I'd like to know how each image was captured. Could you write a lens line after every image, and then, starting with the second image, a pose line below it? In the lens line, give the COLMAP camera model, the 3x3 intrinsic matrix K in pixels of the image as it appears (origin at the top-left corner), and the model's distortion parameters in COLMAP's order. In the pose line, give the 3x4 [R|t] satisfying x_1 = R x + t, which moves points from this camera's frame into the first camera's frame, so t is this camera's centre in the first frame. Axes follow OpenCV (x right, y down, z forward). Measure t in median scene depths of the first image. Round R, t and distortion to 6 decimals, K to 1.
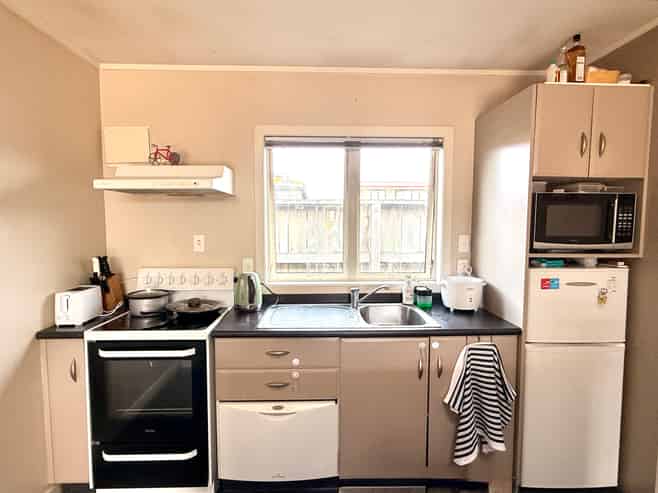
lens RADIAL K [[341.7, 0, 329.0], [0, 341.7, 246.5], [0, 0, 1]] dist [0.000916, 0.000476]
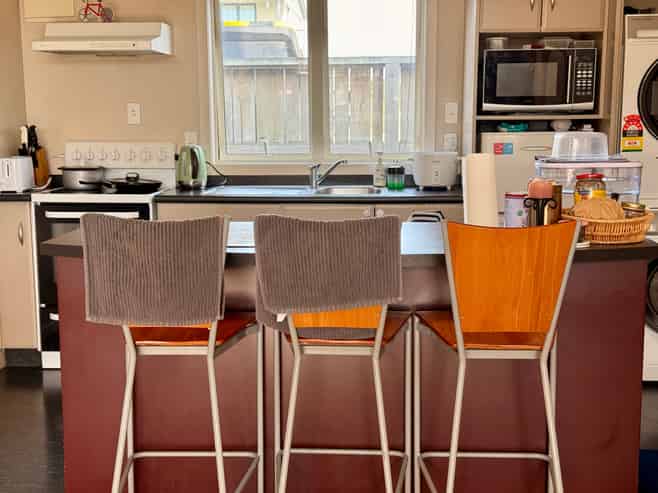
lens RADIAL K [[924.0, 0, 329.0], [0, 924.0, 246.5], [0, 0, 1]] dist [0.150163, -0.050312]
pose [[0.995144, 0.006667, -0.098209, 0.371995], [0.000331, 0.997471, 0.071069, 0.173136], [0.098434, -0.070756, 0.992625, -1.424830]]
